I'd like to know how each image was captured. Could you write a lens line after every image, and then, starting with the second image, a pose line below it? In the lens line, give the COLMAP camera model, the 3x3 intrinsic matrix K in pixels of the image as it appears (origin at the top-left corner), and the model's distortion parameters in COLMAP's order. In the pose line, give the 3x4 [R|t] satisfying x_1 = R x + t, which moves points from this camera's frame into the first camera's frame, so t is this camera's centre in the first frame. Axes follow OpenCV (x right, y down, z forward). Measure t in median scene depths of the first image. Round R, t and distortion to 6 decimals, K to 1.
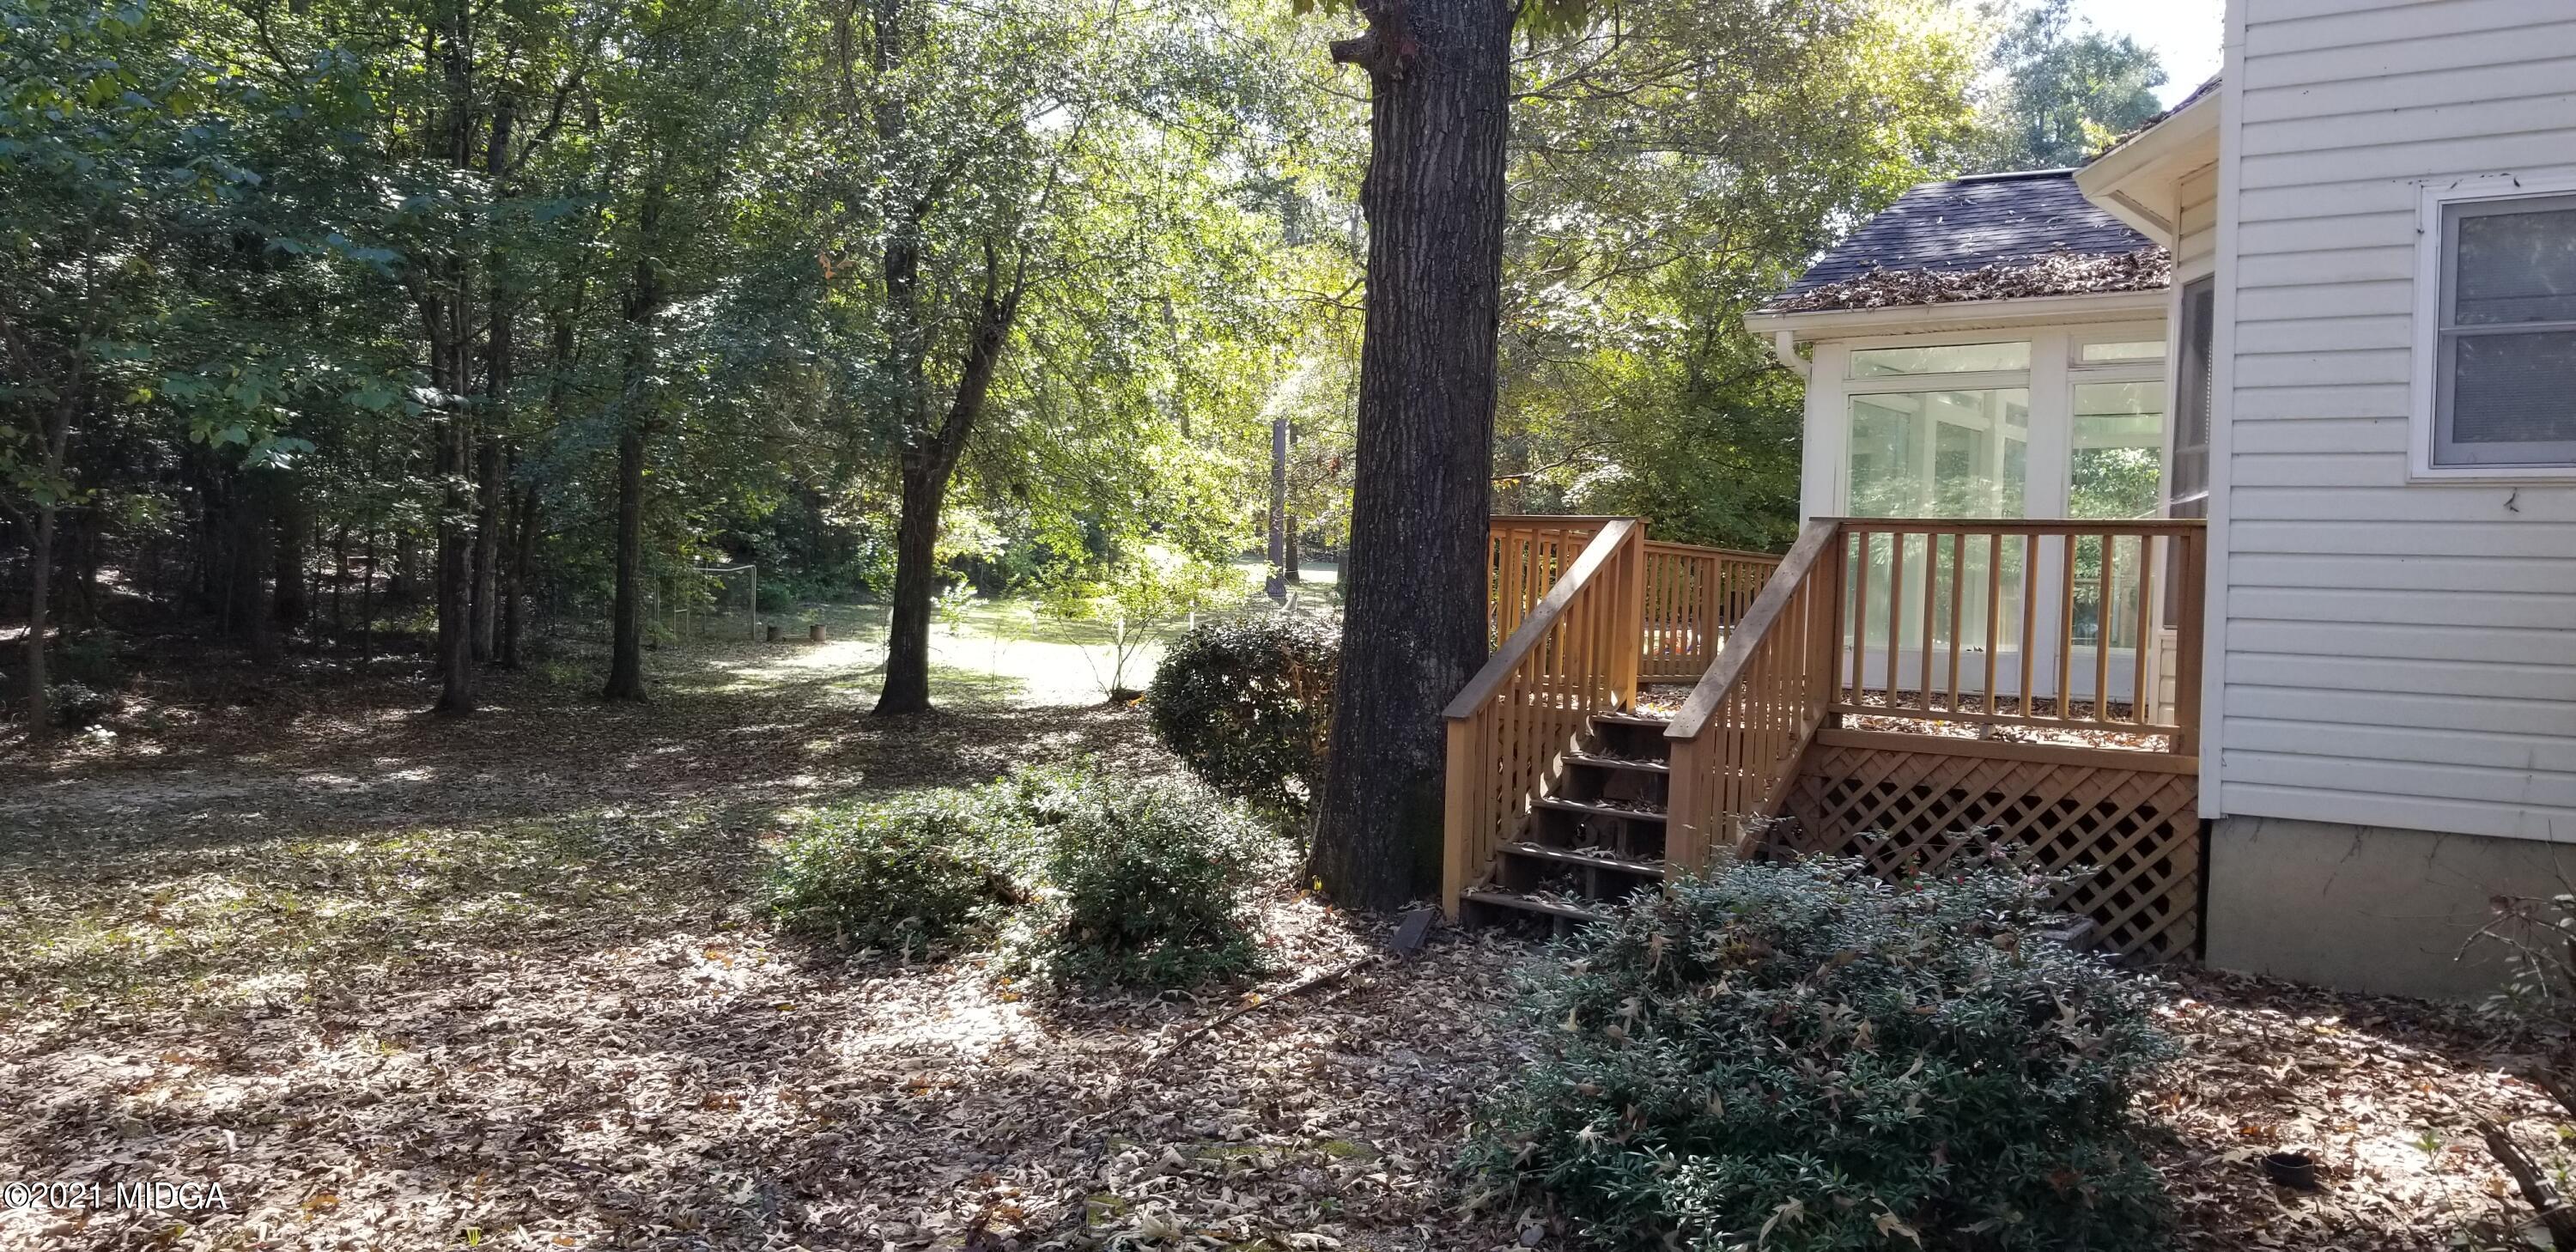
lens RADIAL K [[1969.0, 0, 1309.4], [0, 1969.0, 638.1], [0, 0, 1]] dist [0.088374, -0.162288]
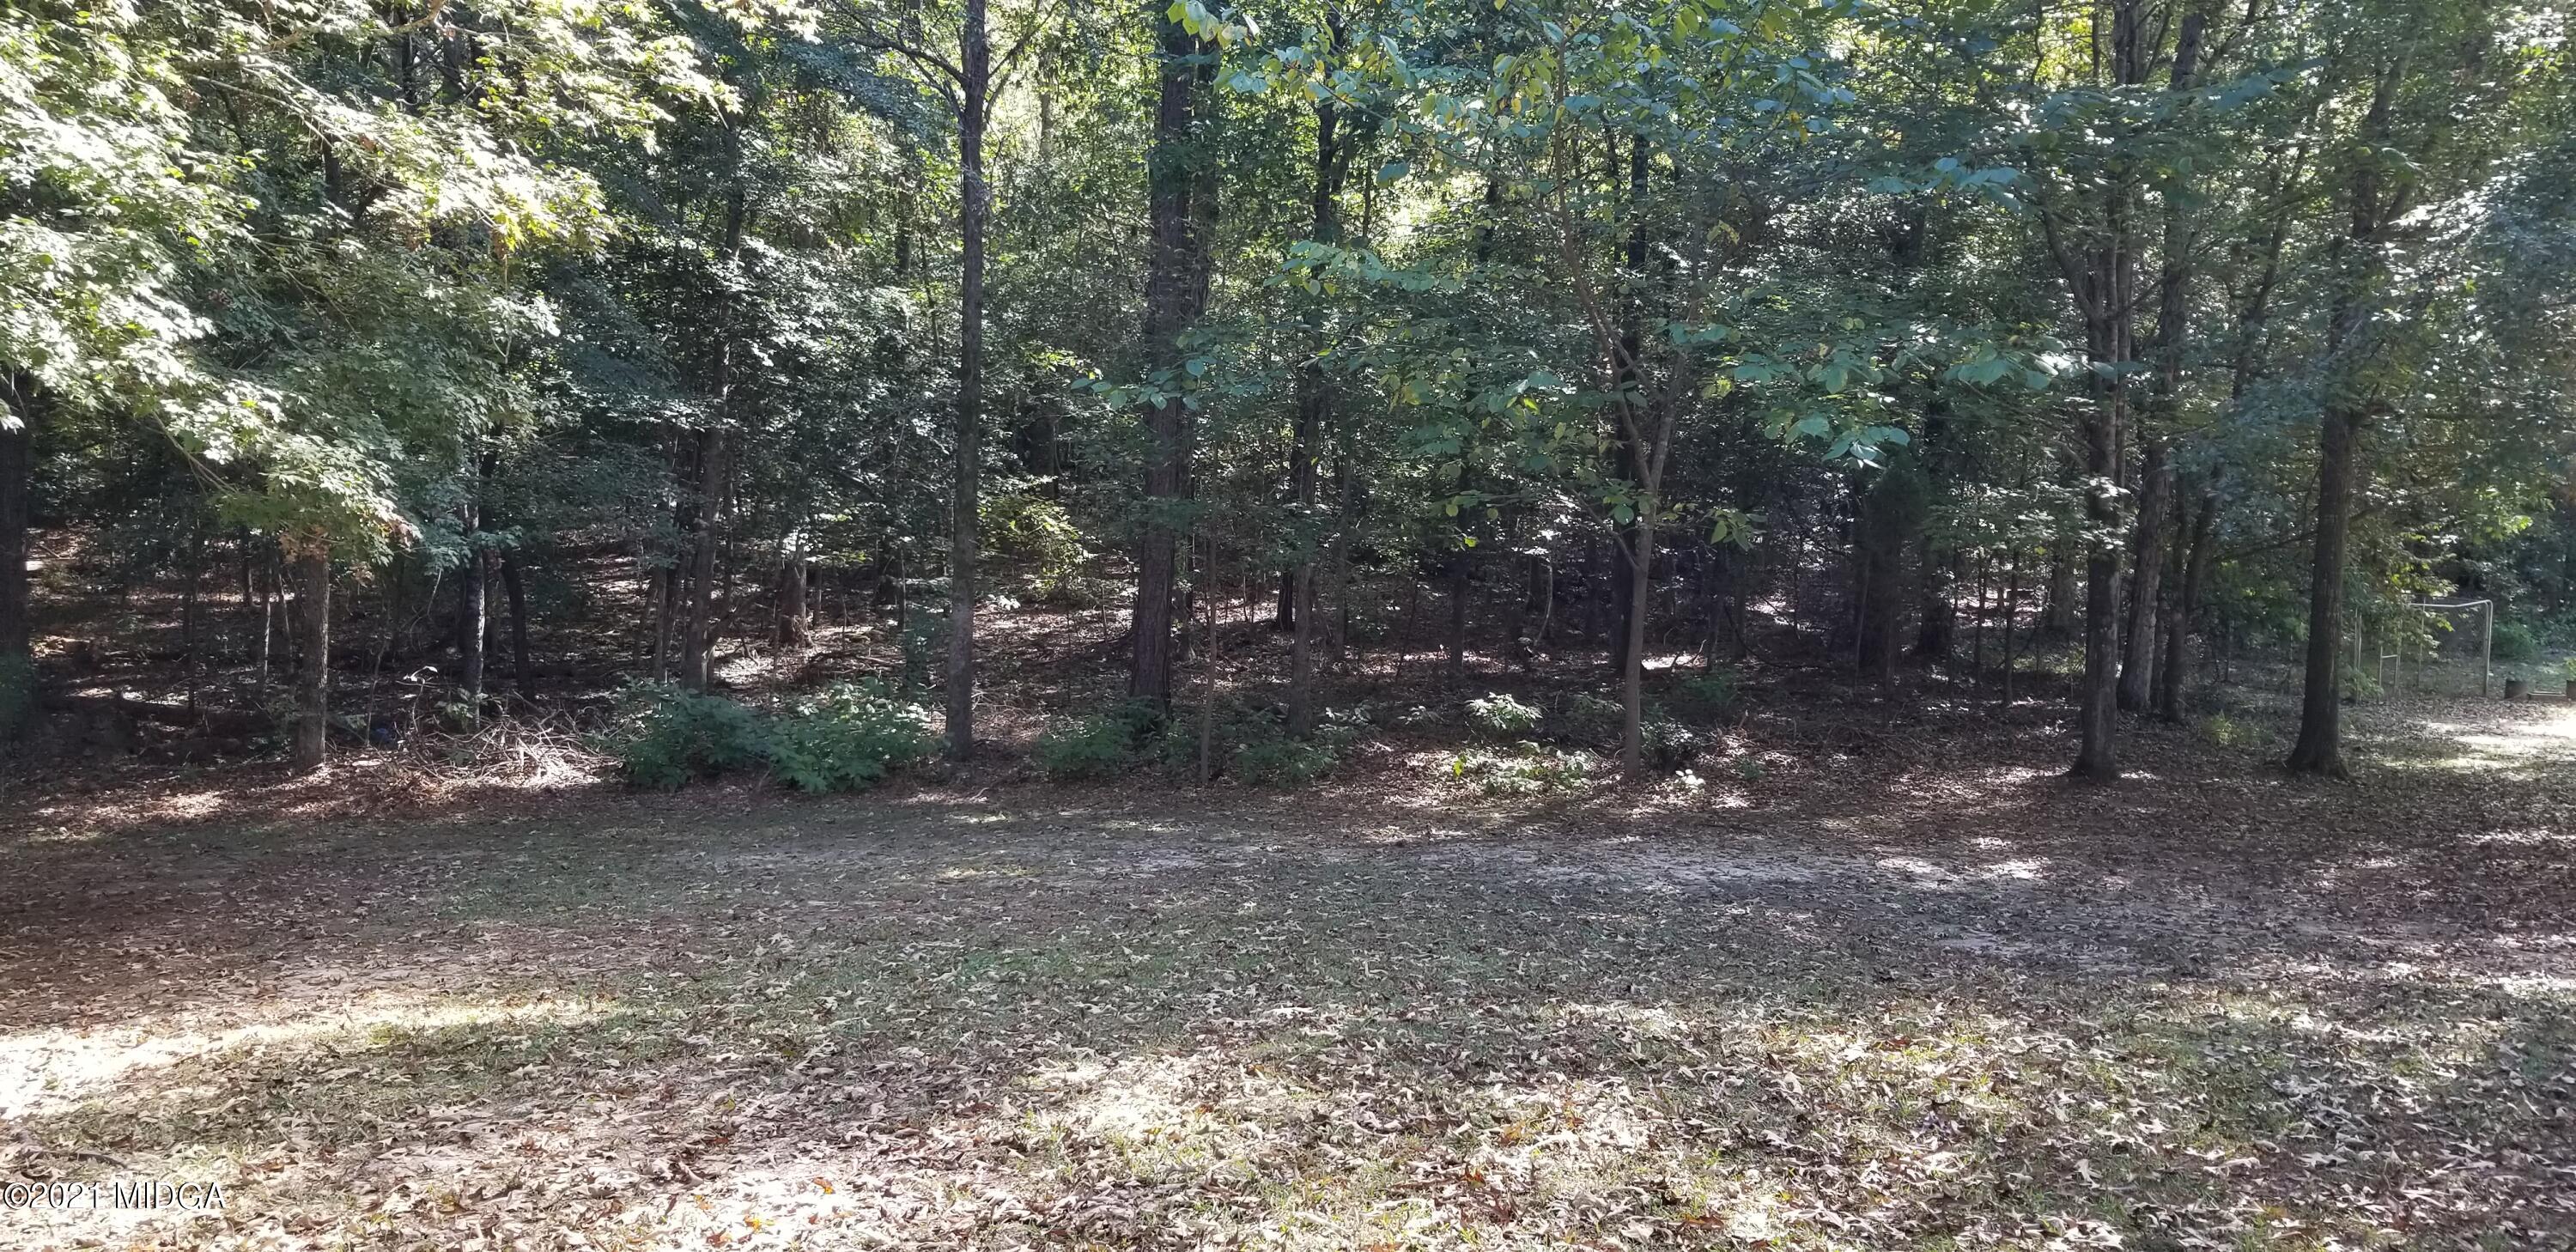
lens RADIAL K [[1969.0, 0, 1309.4], [0, 1969.0, 638.1], [0, 0, 1]] dist [0.088374, -0.162288]
pose [[0.699140, 0.021632, -0.714657, -0.072135], [-0.034636, 0.999393, -0.003633, -0.004822], [0.714145, 0.027293, 0.699465, 0.195028]]
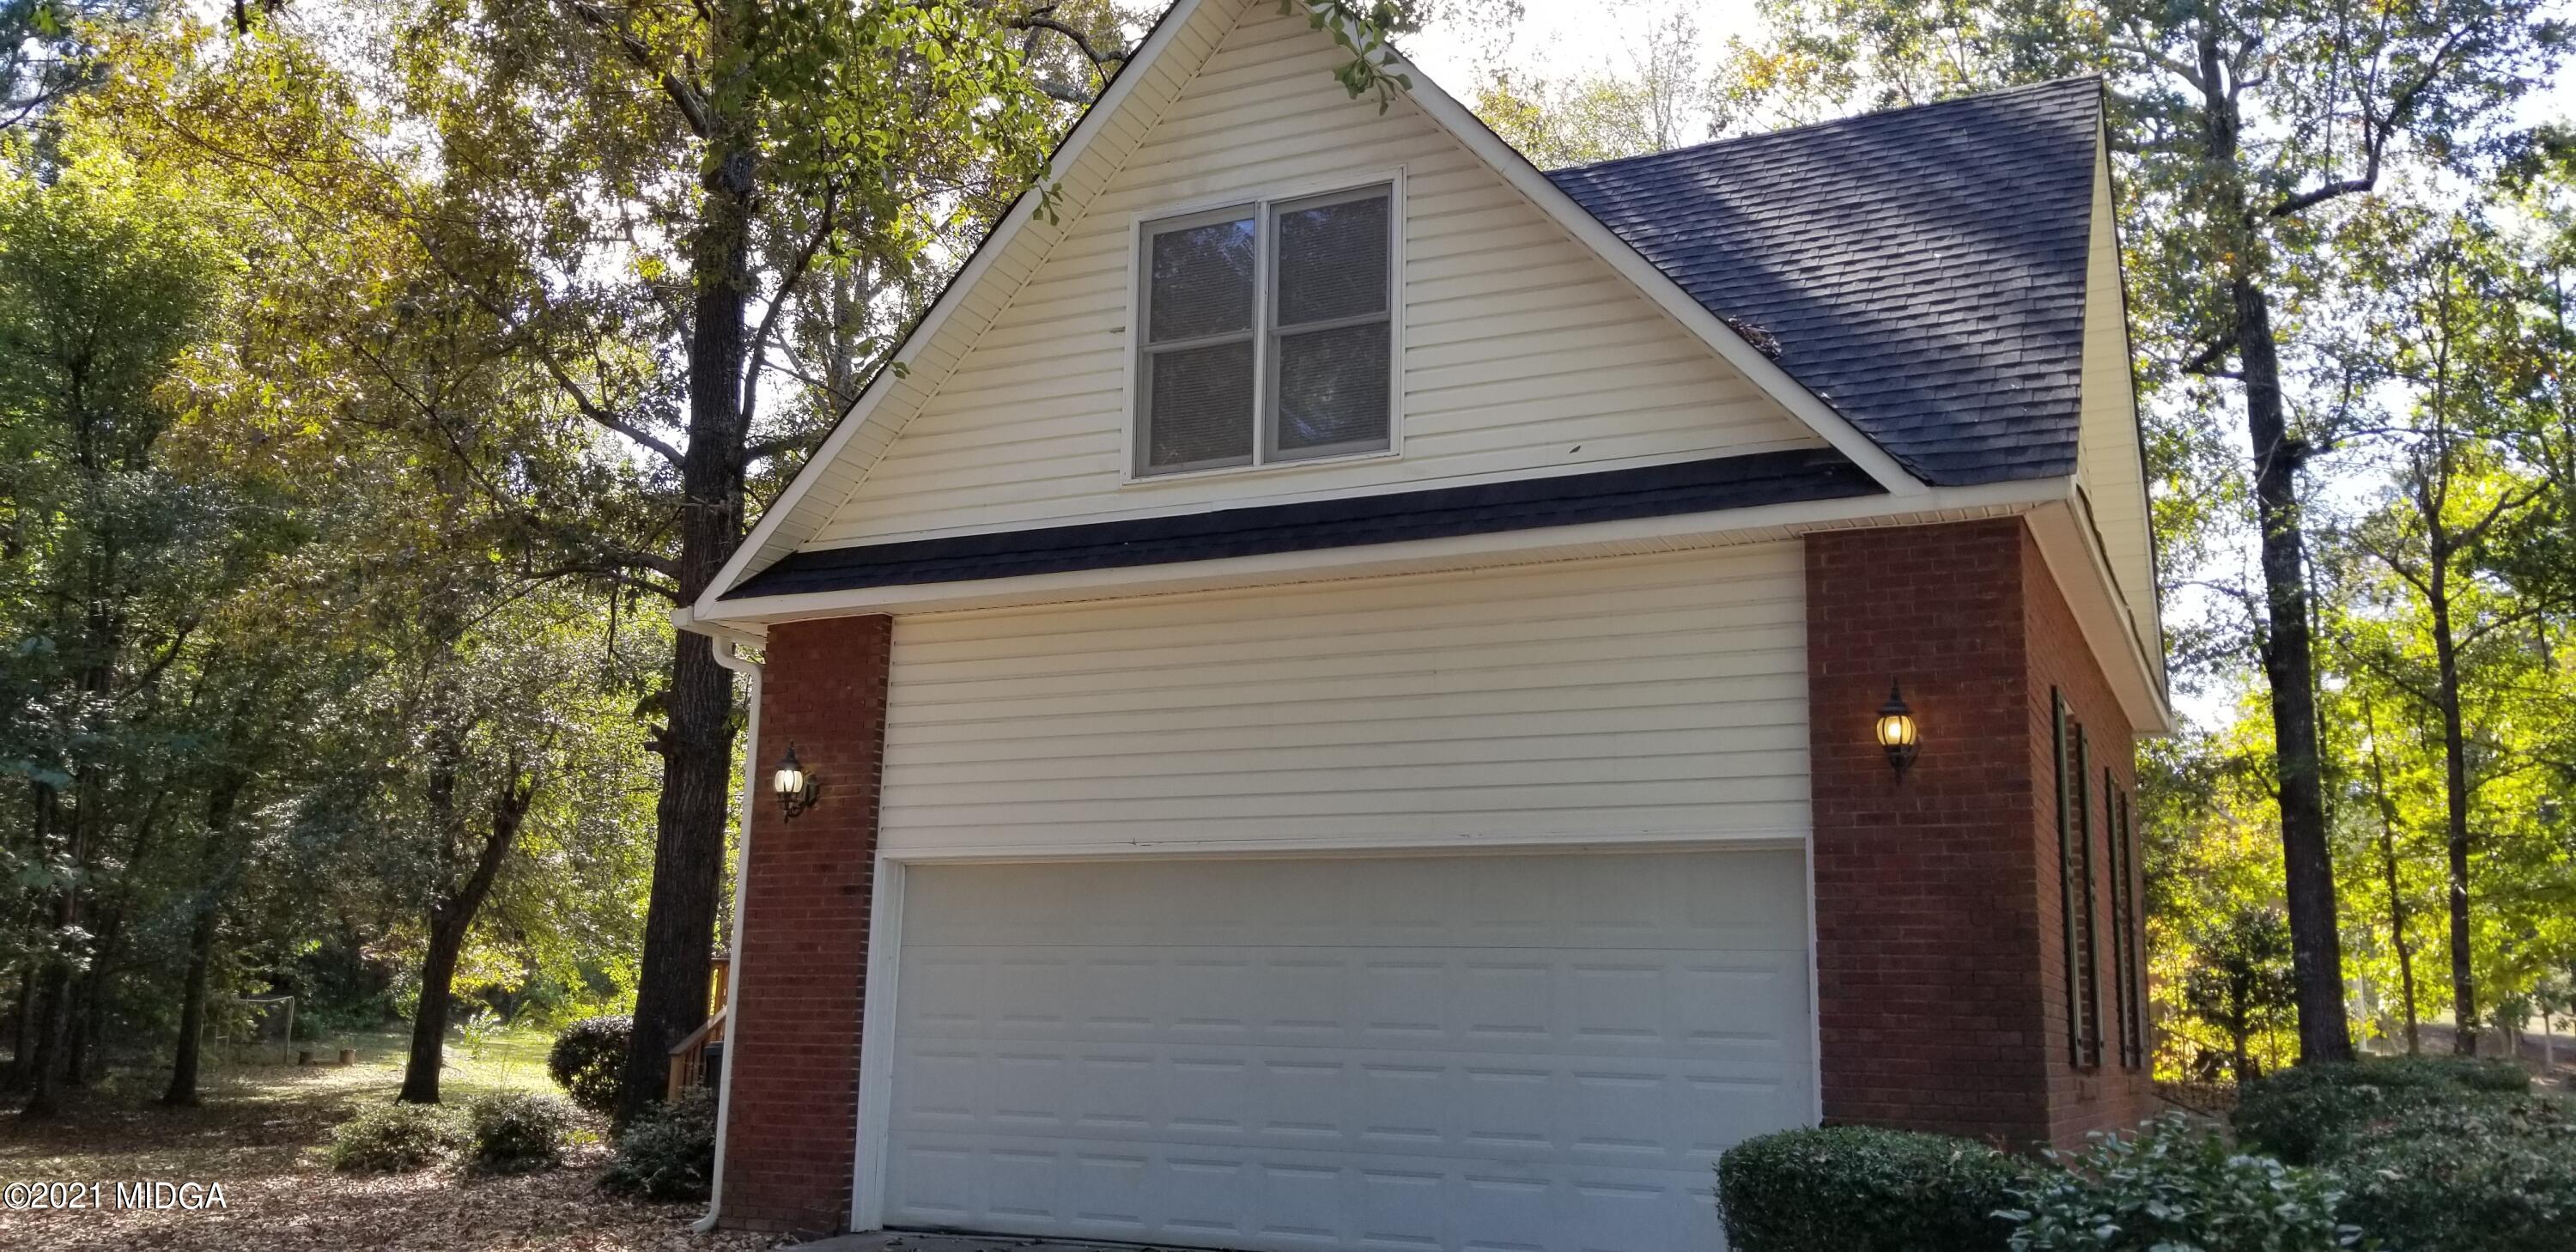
lens RADIAL K [[1969.0, 0, 1309.4], [0, 1969.0, 638.1], [0, 0, 1]] dist [0.088374, -0.162288]
pose [[0.979670, 0.029998, 0.198362, 0.090420], [0.012961, 0.977227, -0.211799, 0.018782], [-0.200199, 0.210064, 0.956971, -0.394270]]
